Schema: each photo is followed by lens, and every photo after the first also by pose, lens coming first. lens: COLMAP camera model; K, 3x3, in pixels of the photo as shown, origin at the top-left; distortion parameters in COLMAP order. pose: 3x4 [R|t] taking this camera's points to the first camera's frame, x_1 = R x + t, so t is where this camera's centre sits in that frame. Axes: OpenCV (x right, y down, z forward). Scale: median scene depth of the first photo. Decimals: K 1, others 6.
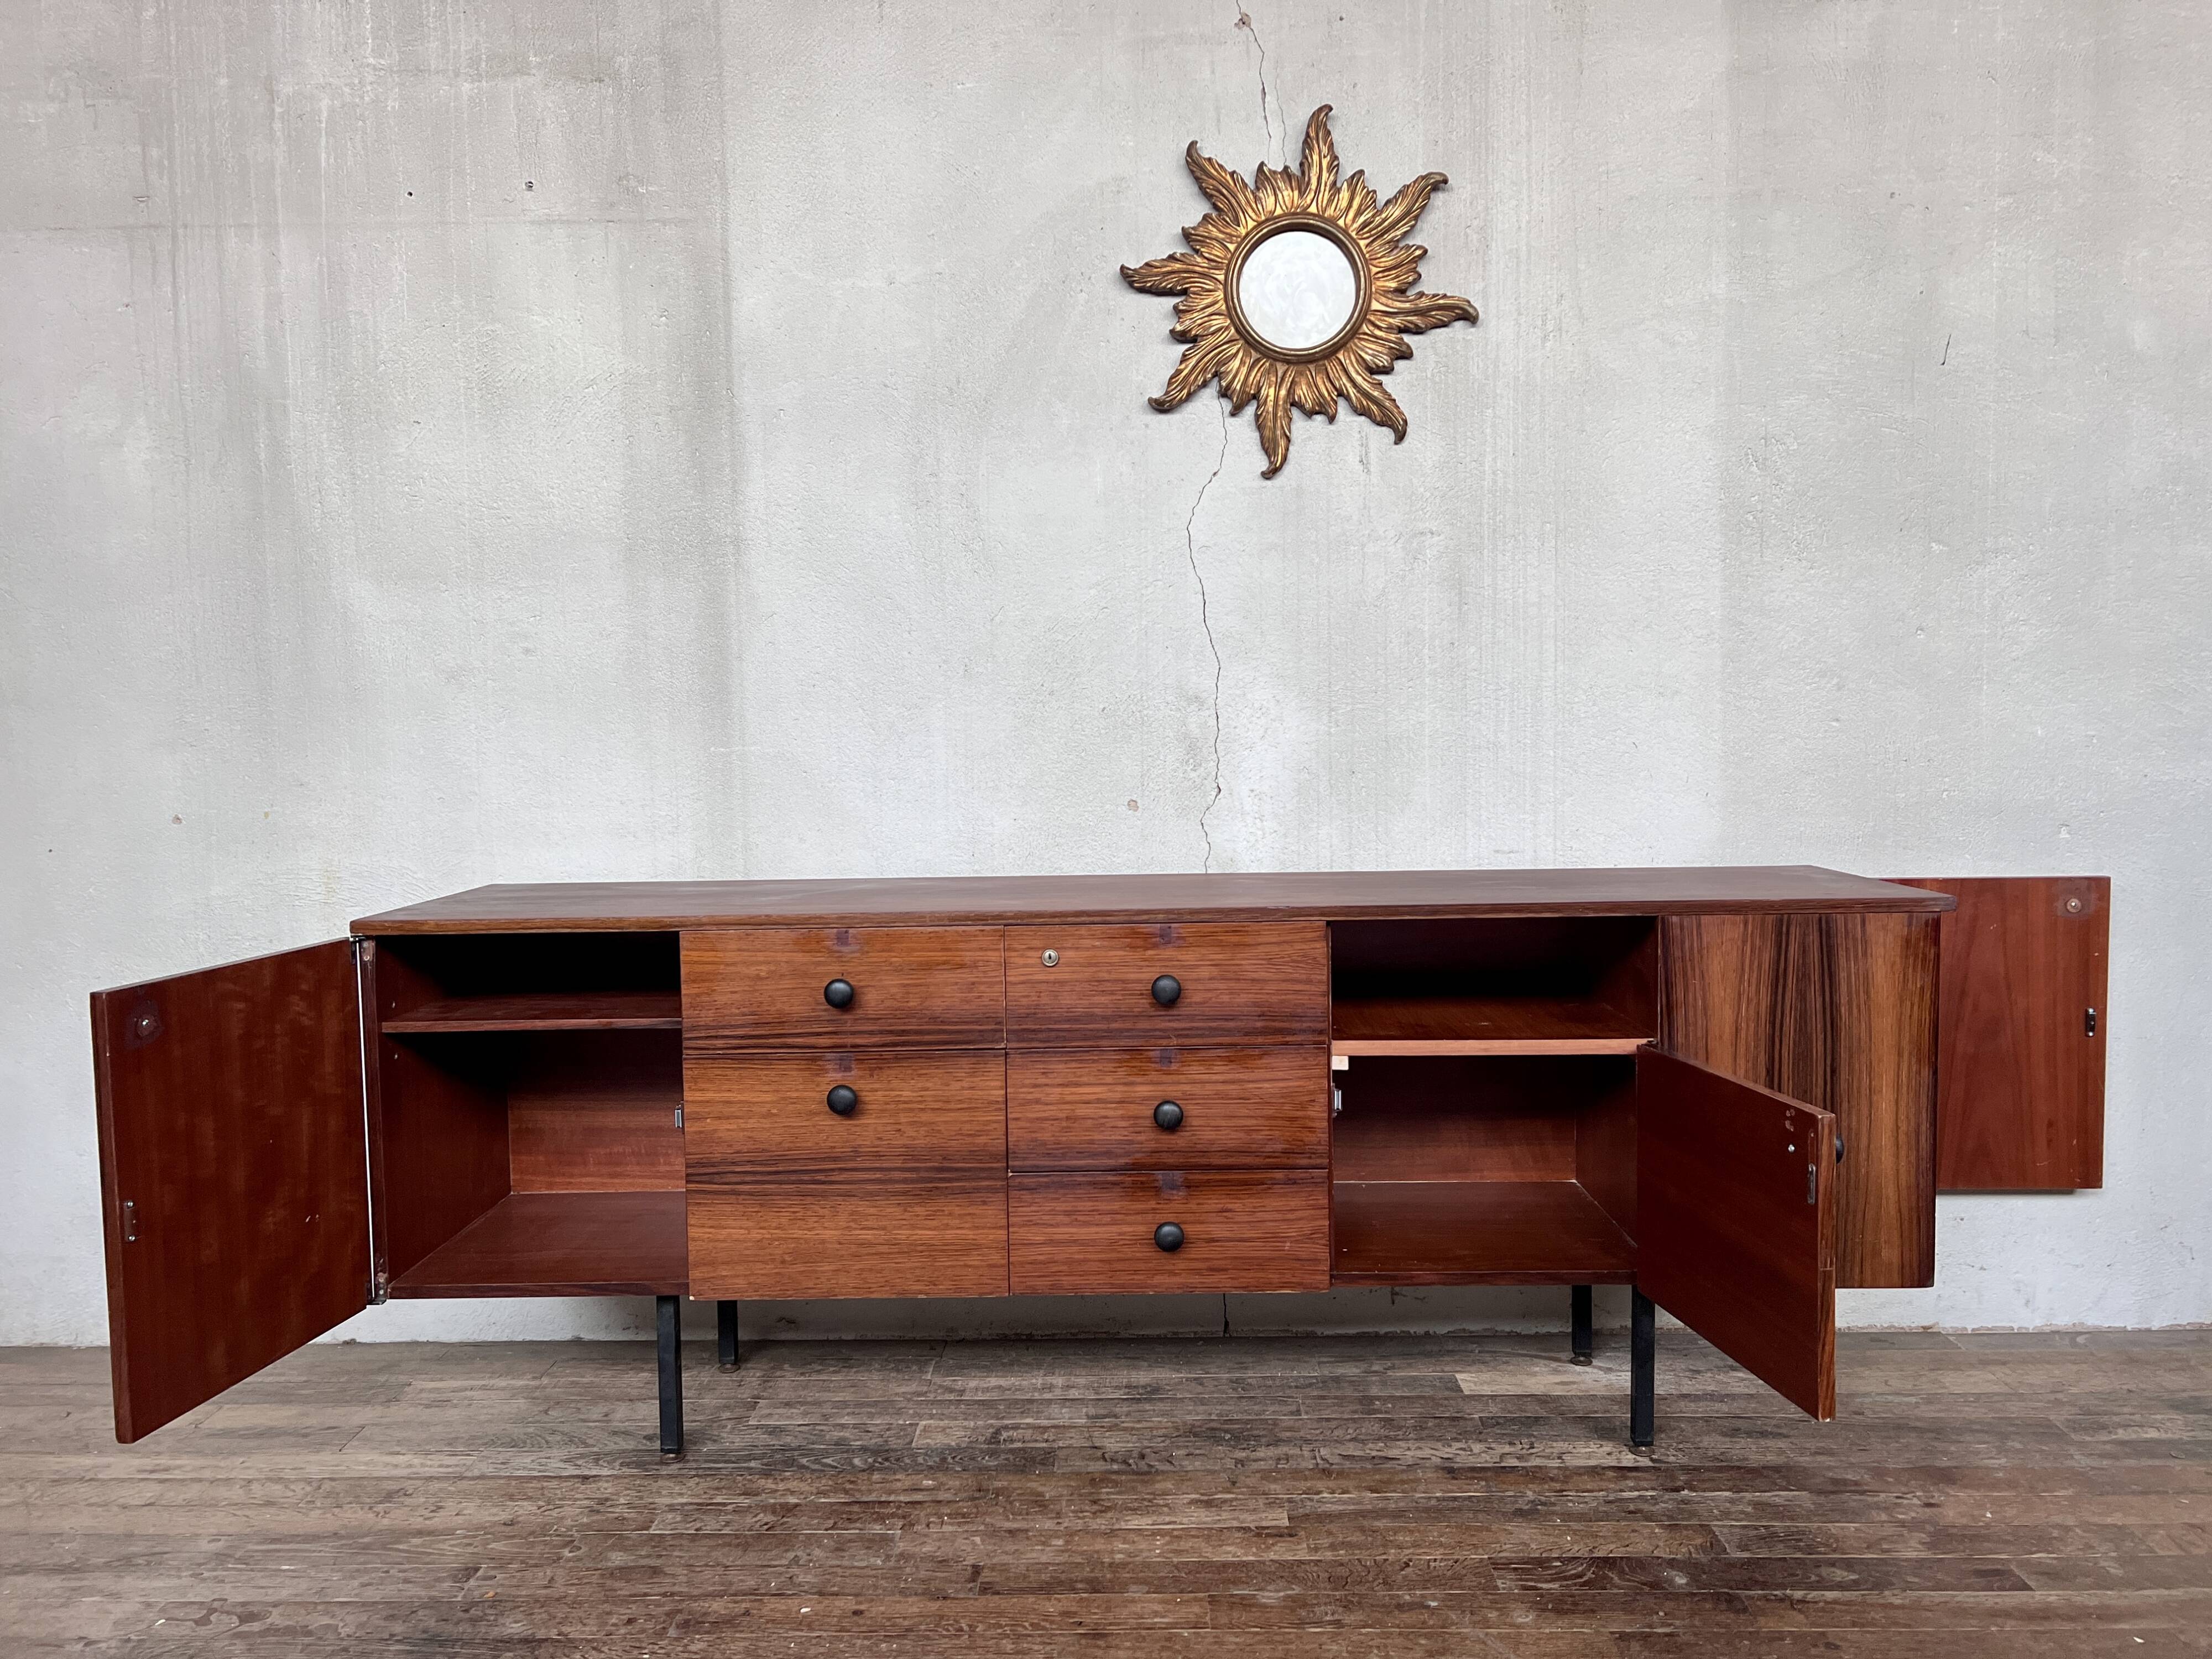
lens RADIAL K [[1657.5, 0, 1119.1], [0, 1657.5, 839.3], [0, 0, 1]] dist [0.051521, -0.058972]
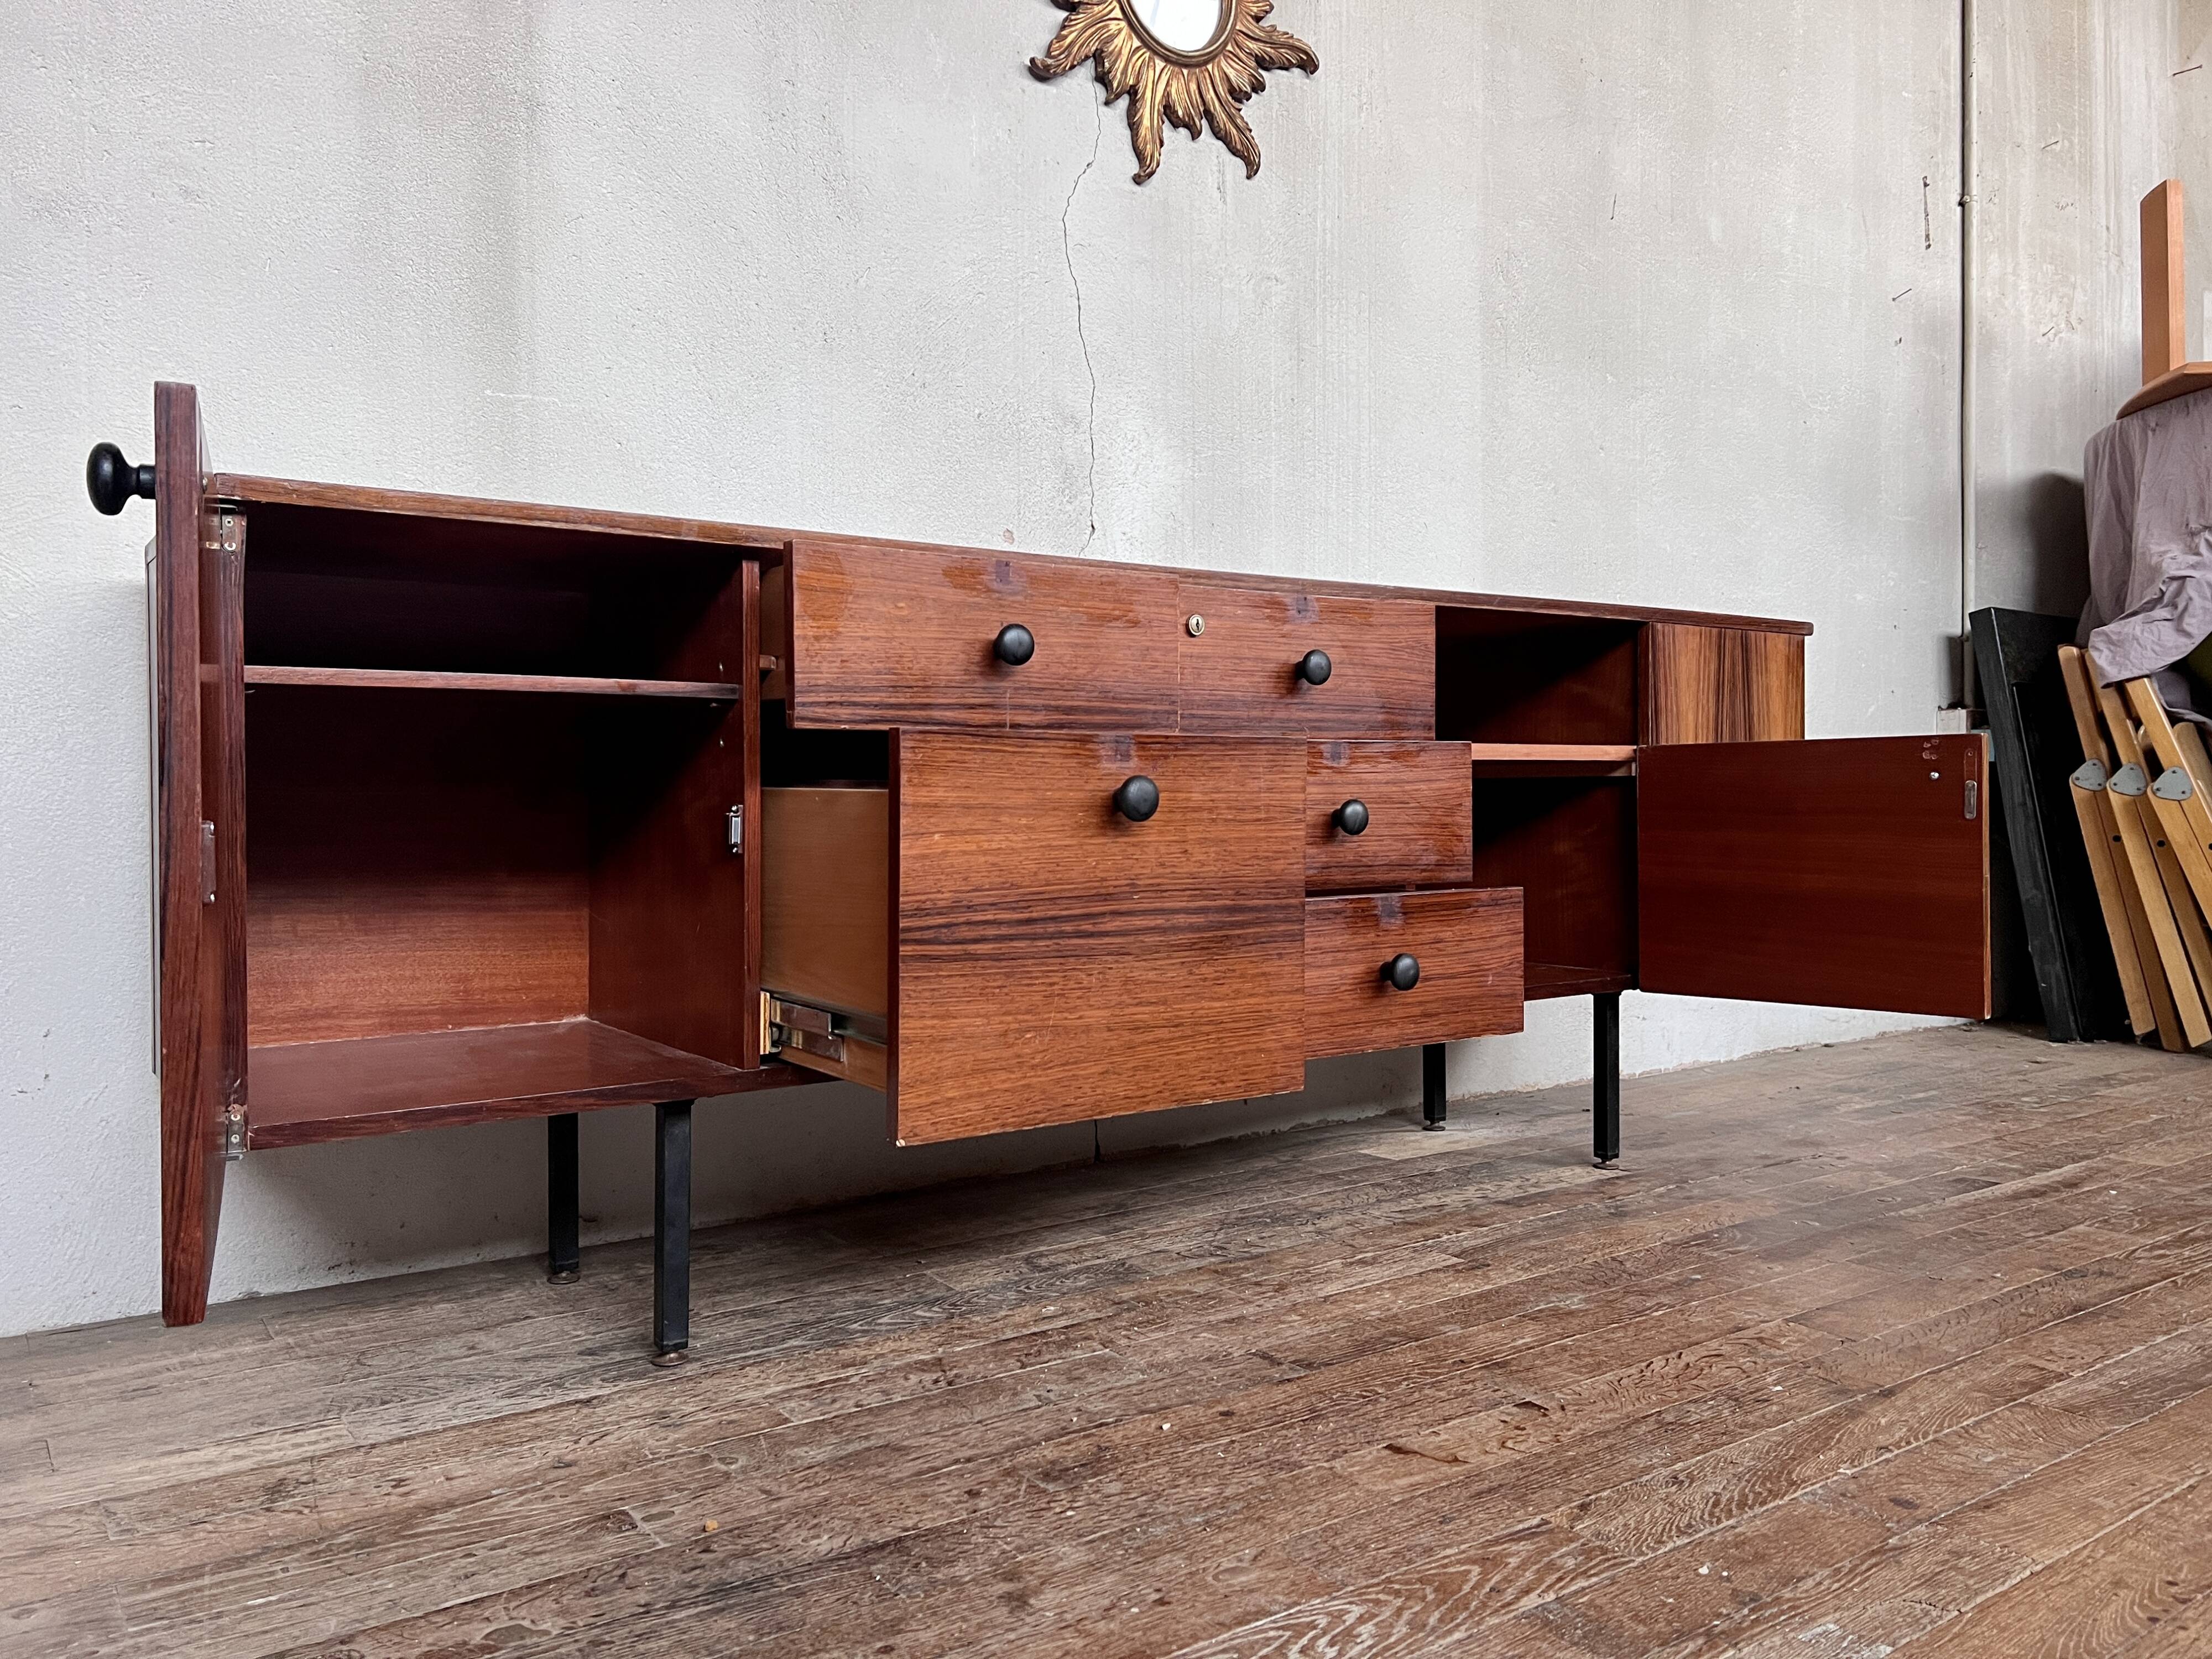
lens RADIAL K [[1657.5, 0, 1105.0], [0, 1657.5, 819.0], [0, 0, 1]] dist [0.051521, -0.058972]
pose [[0.807641, 0.002469, 0.589669, -0.517568], [0.033627, 0.998171, -0.050237, 0.192871], [-0.588715, 0.060402, 0.806081, 0.345817]]
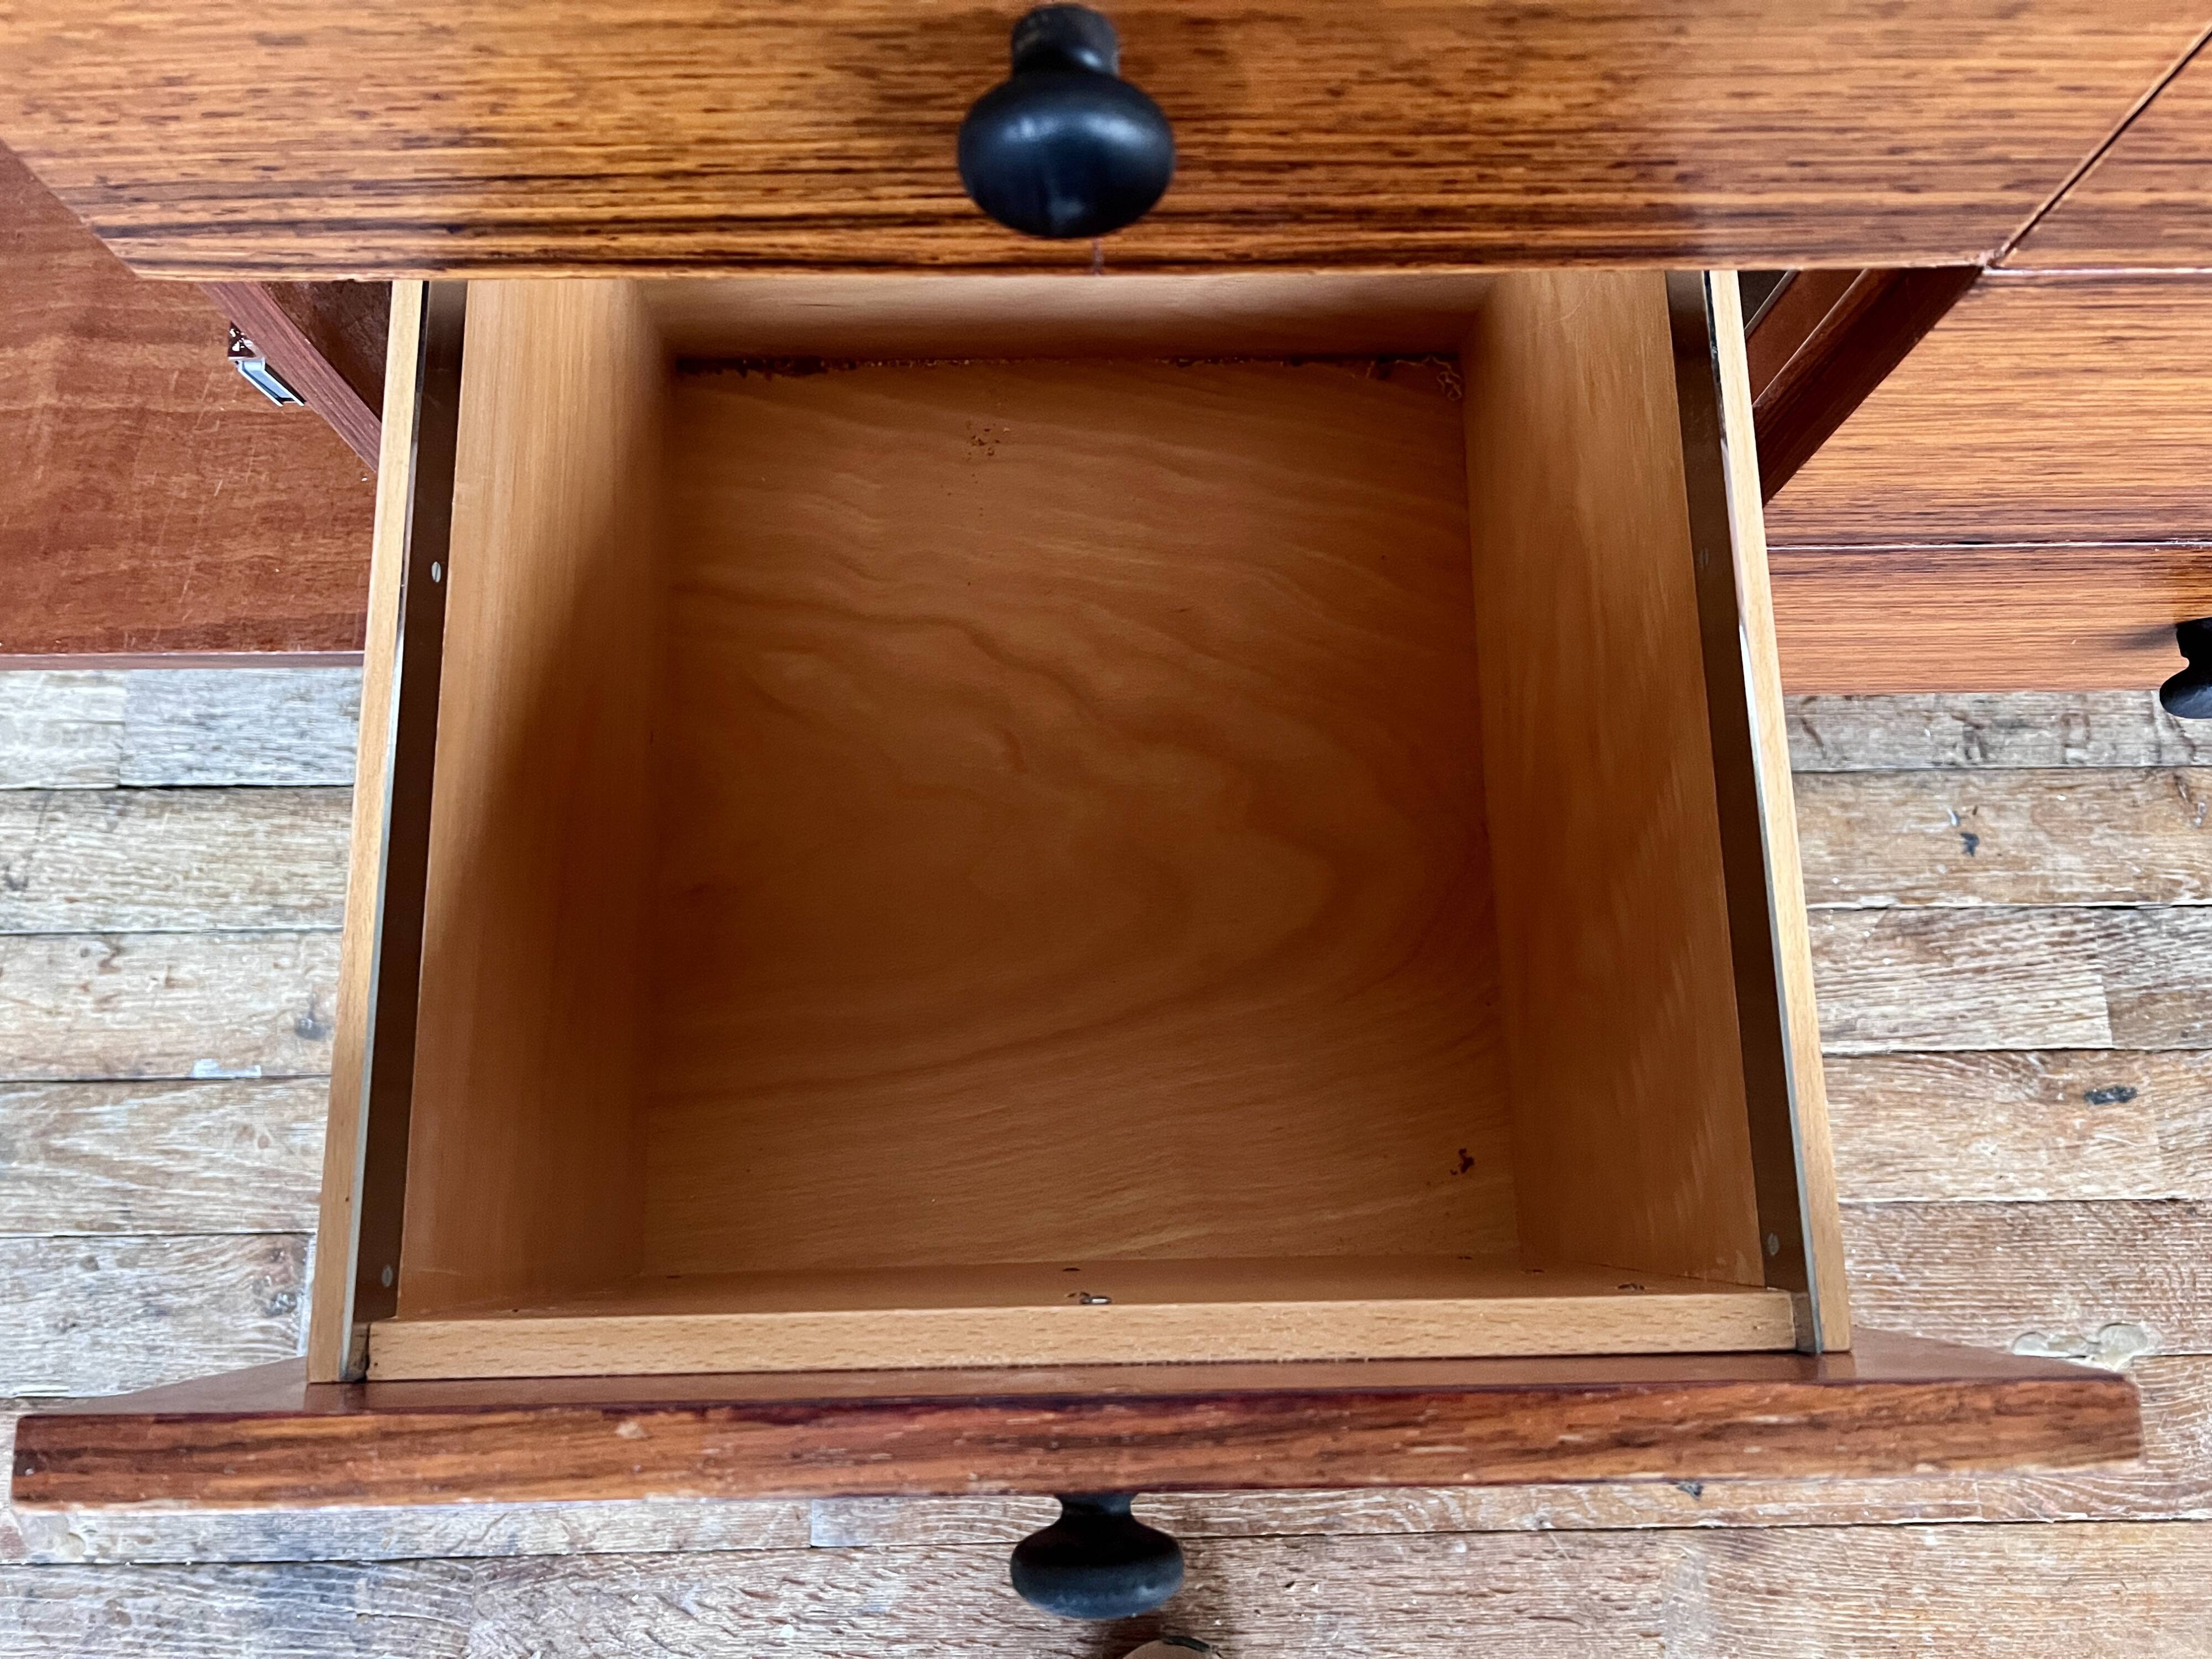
lens RADIAL K [[1657.5, 0, 1135.0], [0, 1657.5, 819.8], [0, 0, 1]] dist [0.051521, -0.058972]
pose [[0.998814, -0.025319, 0.041578, -0.156106], [-0.032326, 0.293651, 0.955366, -0.019969], [-0.036399, -0.955577, 0.292484, 0.841399]]
